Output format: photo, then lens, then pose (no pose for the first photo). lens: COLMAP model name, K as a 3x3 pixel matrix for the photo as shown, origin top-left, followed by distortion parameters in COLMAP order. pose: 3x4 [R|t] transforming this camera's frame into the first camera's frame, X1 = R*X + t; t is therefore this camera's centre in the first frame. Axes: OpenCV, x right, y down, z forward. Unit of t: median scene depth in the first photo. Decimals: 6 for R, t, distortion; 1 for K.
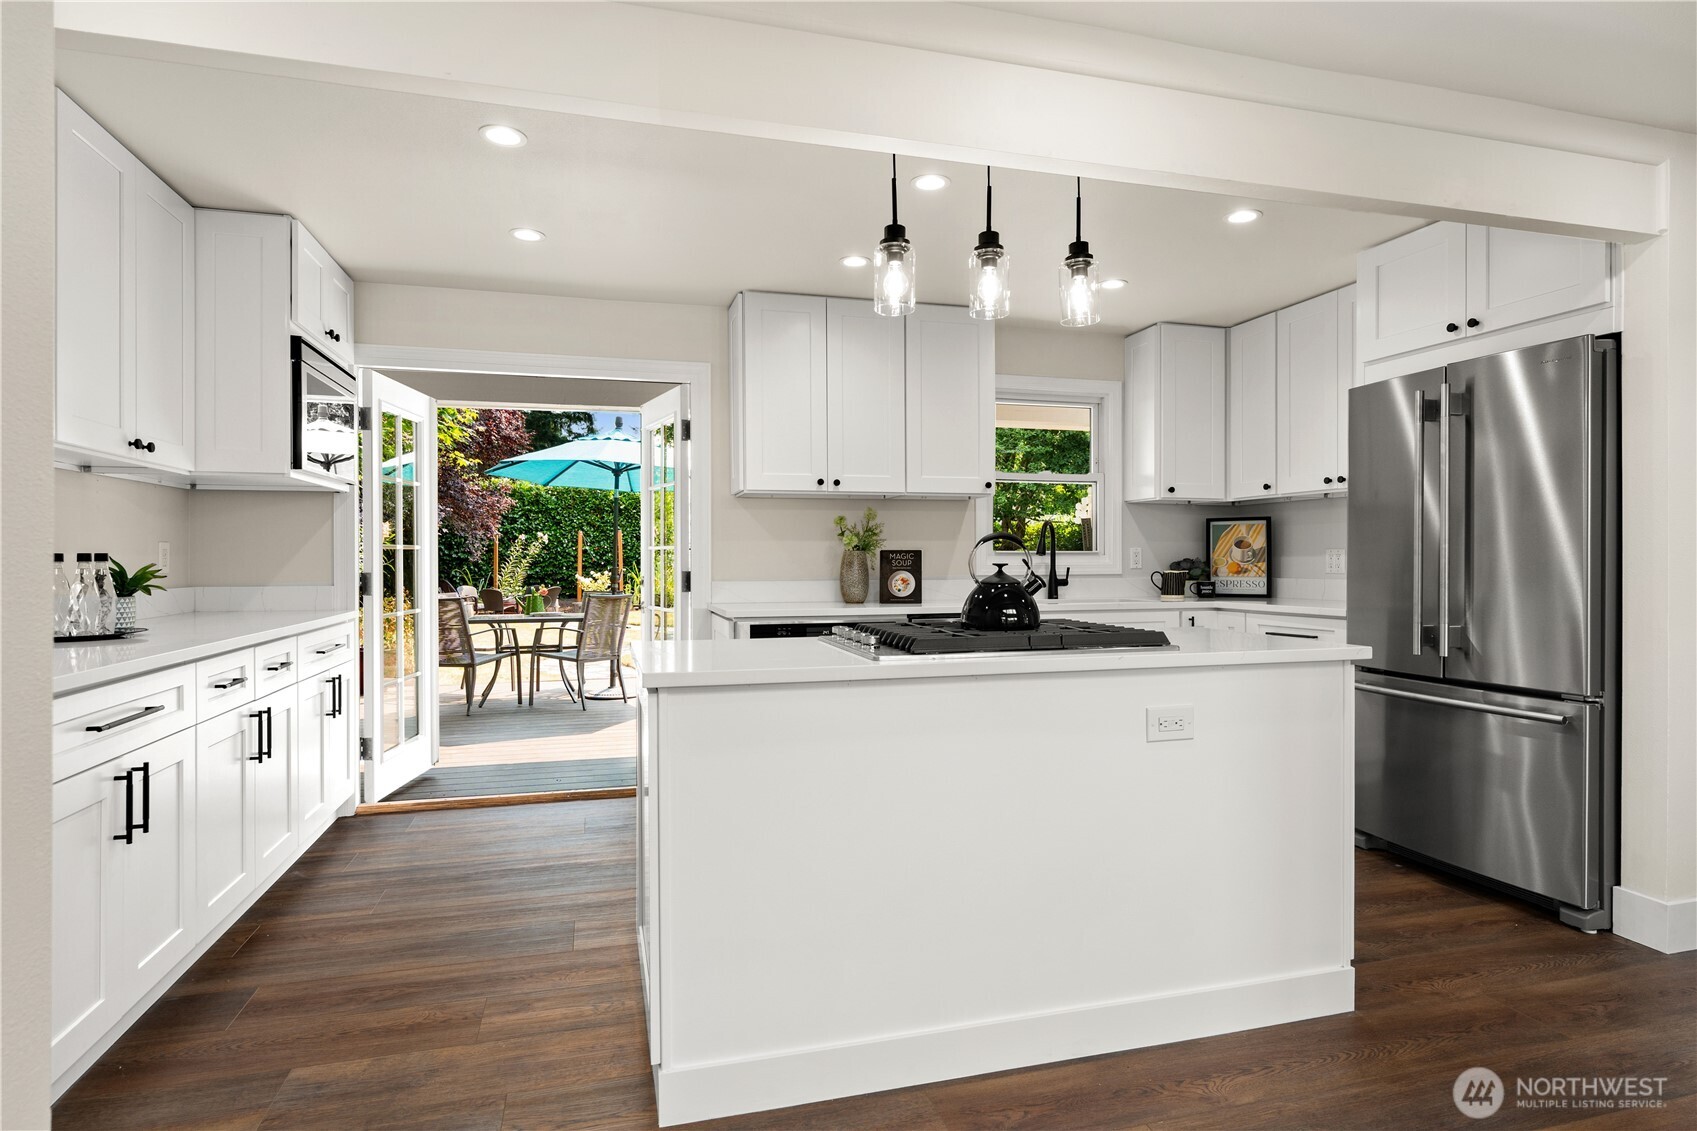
lens RADIAL K [[902.1, 0, 848.5], [0, 902.1, 565.5], [0, 0, 1]] dist [0.000429, 0.000203]
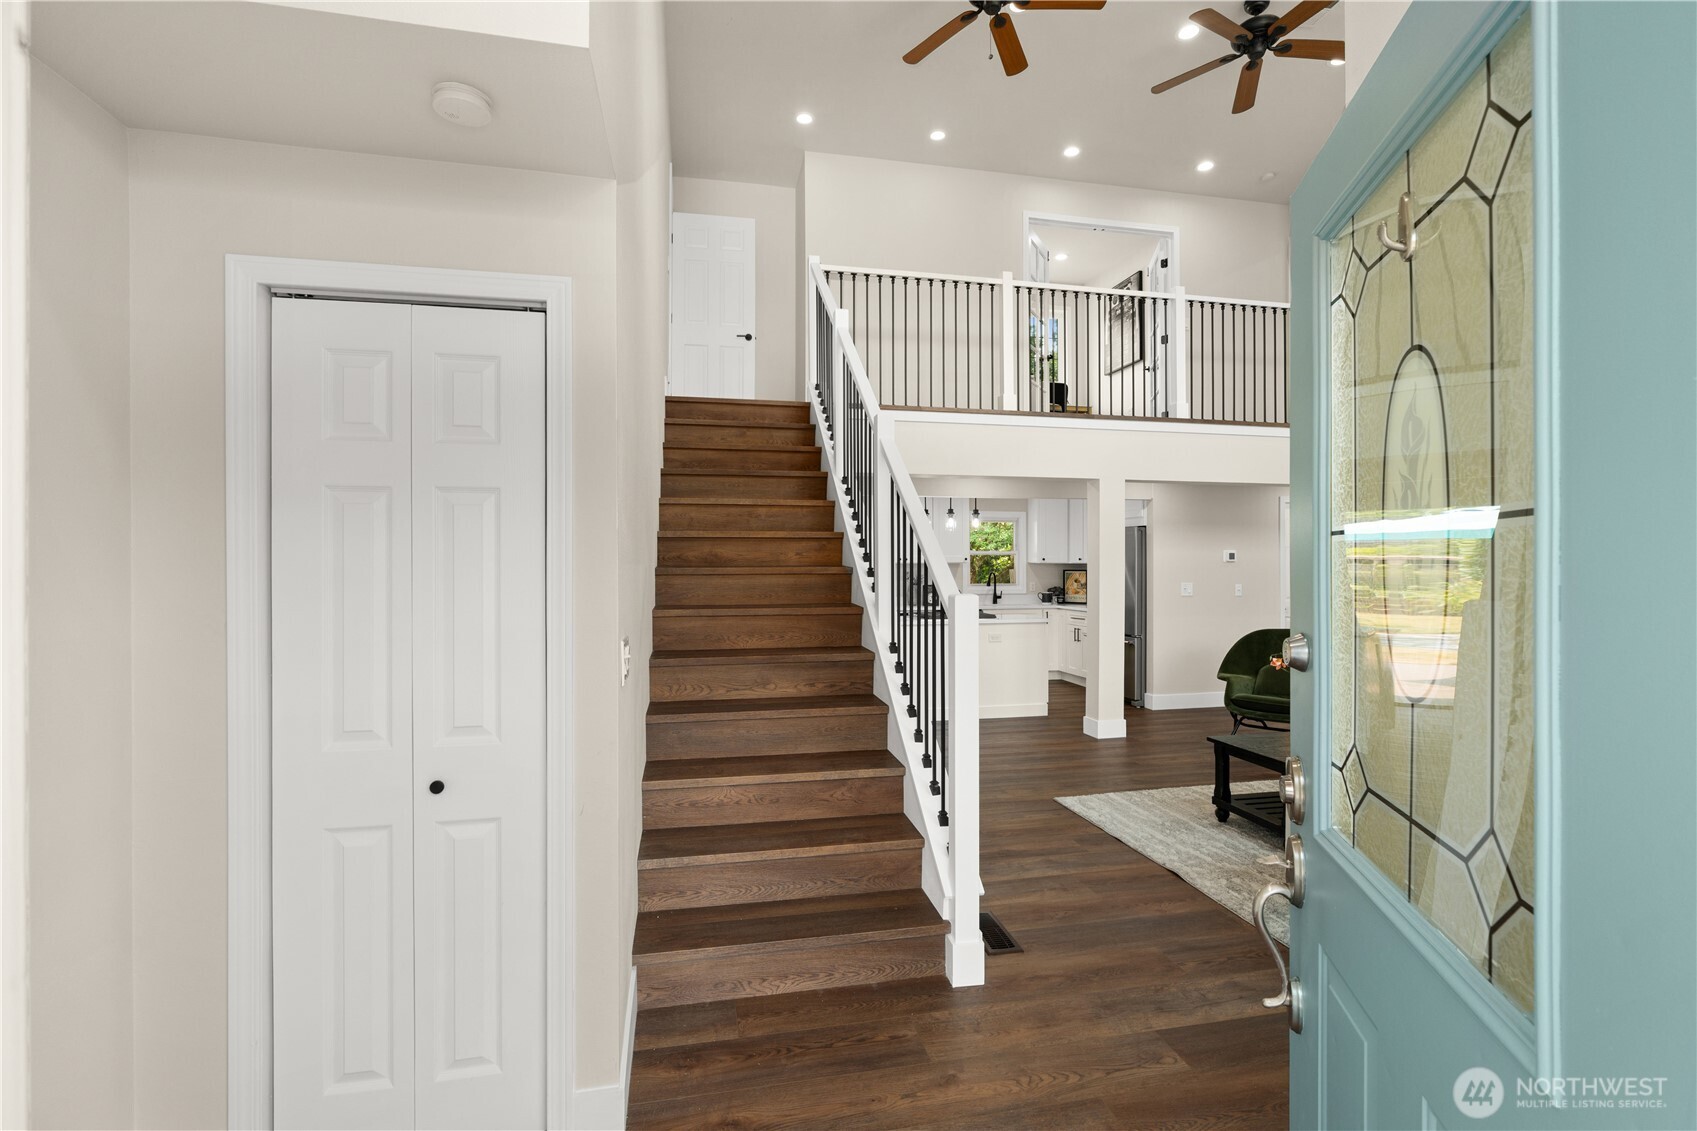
lens RADIAL K [[762.7, 0, 856.6], [0, 762.7, 566.9], [0, 0, 1]] dist [-0.002763, -0.000048]
pose [[0.998362, 0.000884, -0.057207, -0.026363], [-0.001187, 0.999985, -0.005261, -0.052481], [0.057202, 0.005320, 0.998348, -1.084518]]
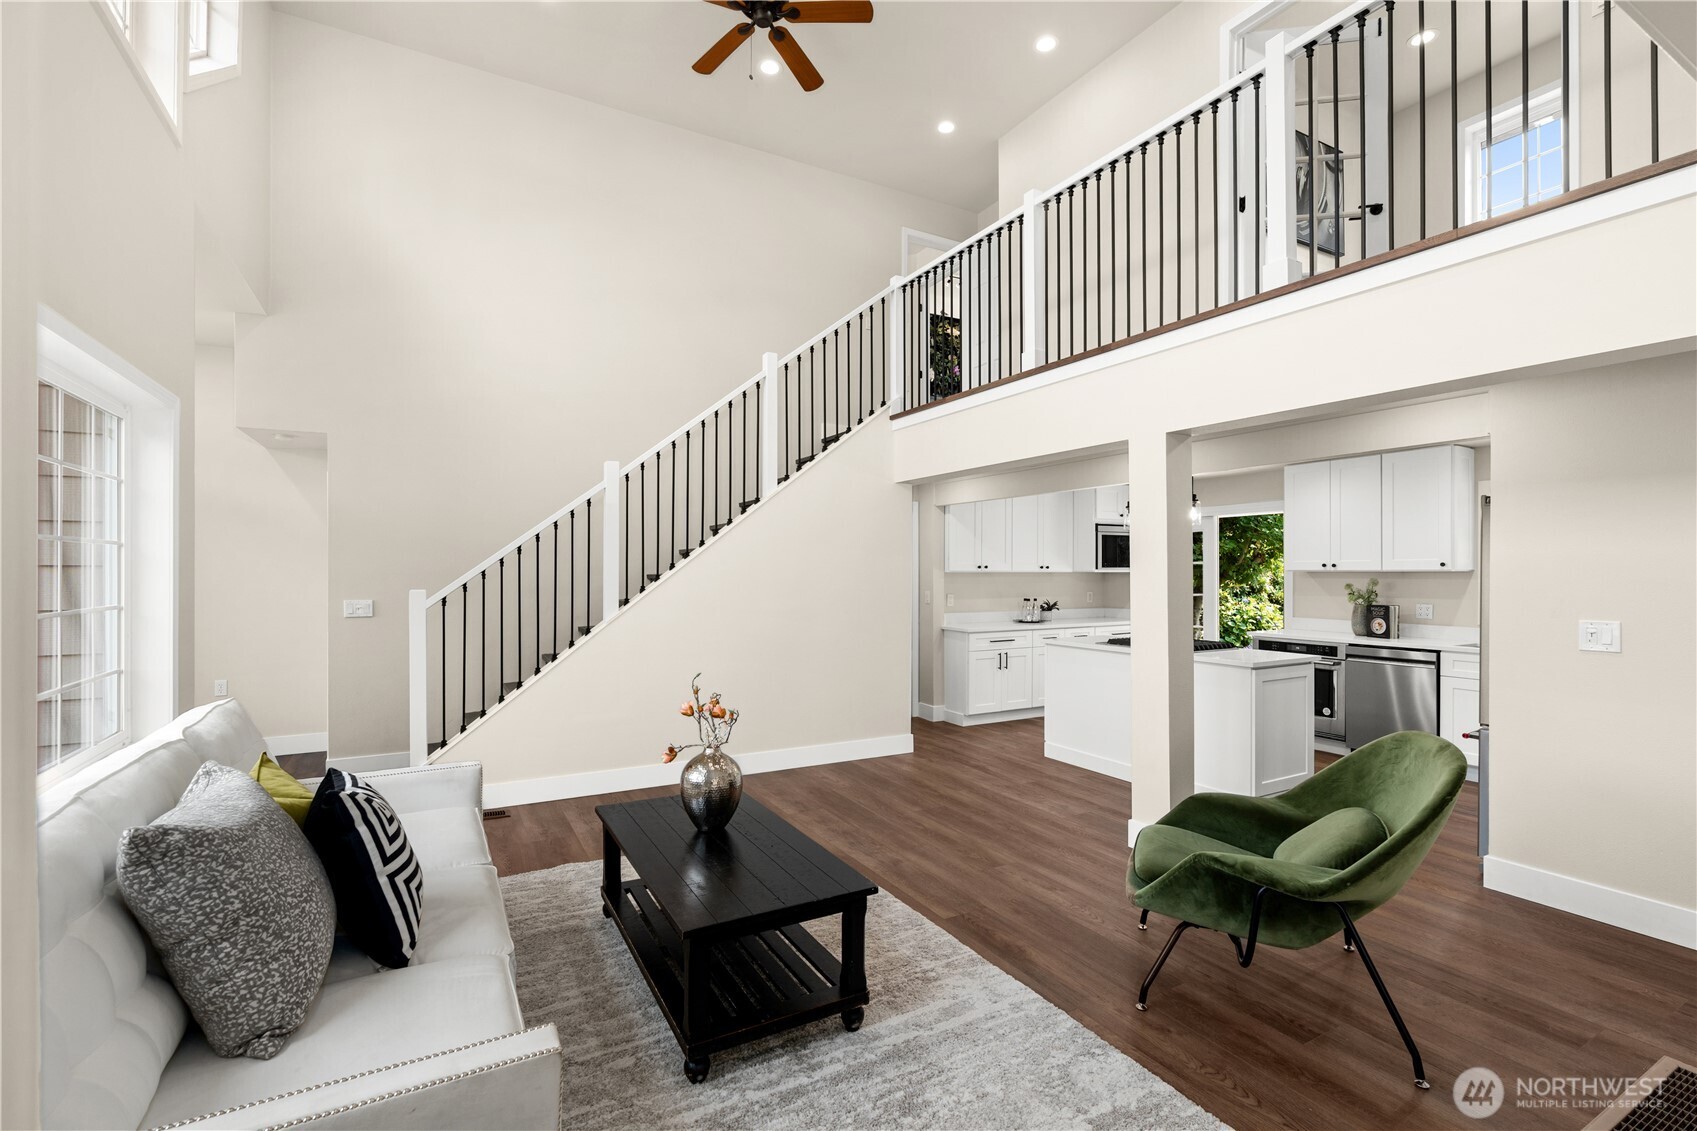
lens RADIAL K [[762.7, 0, 856.6], [0, 762.7, 566.9], [0, 0, 1]] dist [-0.002763, -0.000048]
pose [[0.239856, -0.004287, -0.970799, 1.061432], [-0.005804, 0.999966, -0.005850, -0.066107], [0.970791, 0.007037, 0.239823, -0.225046]]
